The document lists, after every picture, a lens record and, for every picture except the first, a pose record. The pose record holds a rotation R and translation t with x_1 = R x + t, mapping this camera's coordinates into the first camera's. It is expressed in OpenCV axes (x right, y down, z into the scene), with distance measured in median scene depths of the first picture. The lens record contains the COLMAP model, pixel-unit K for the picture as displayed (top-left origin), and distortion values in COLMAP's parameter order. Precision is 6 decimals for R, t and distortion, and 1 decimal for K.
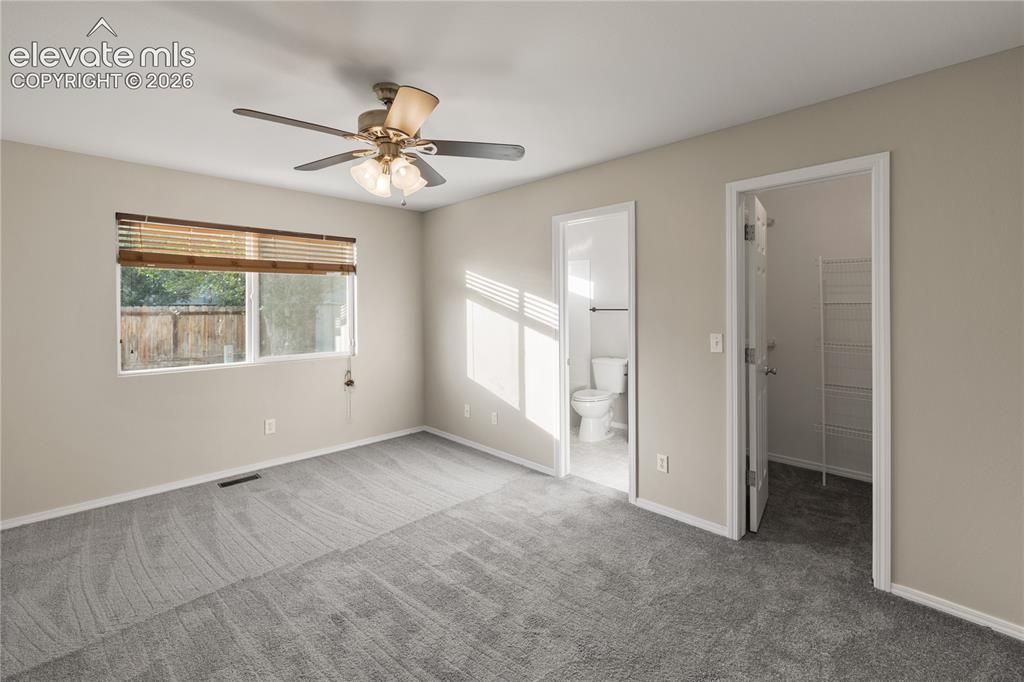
lens RADIAL K [[454.2, 0, 505.0], [0, 454.2, 307.7], [0, 0, 1]] dist [0.001370, 0.000263]
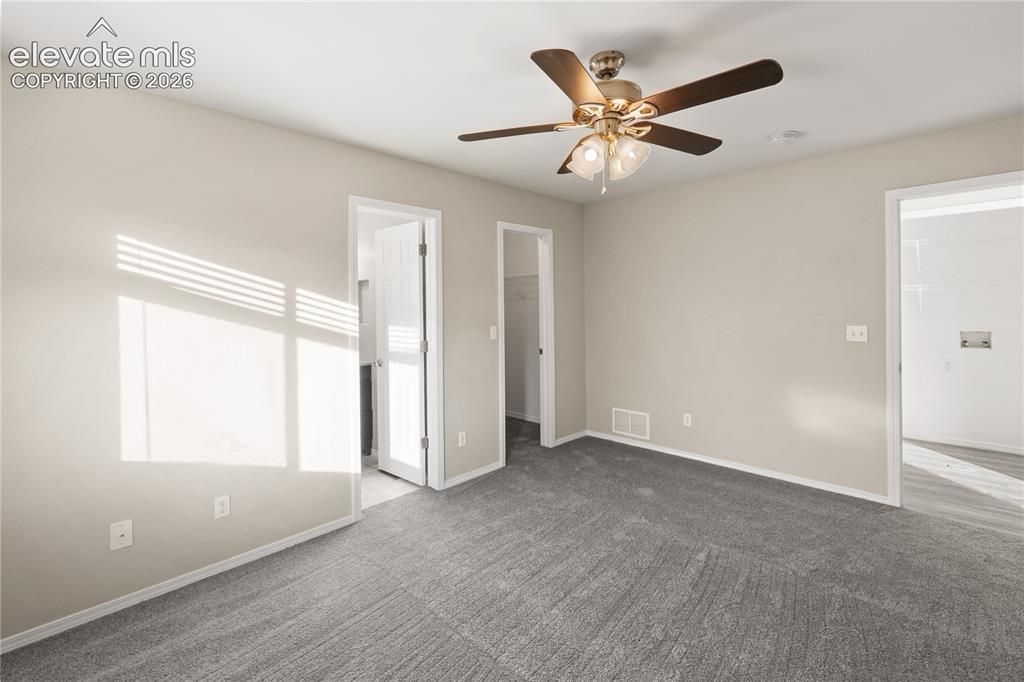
lens RADIAL K [[454.2, 0, 505.0], [0, 454.2, 307.7], [0, 0, 1]] dist [0.001370, 0.000263]
pose [[-0.040796, -0.002322, 0.999165, -0.653246], [0.014125, 0.999896, 0.002901, -0.002627], [-0.999068, 0.014232, -0.040759, 0.716293]]
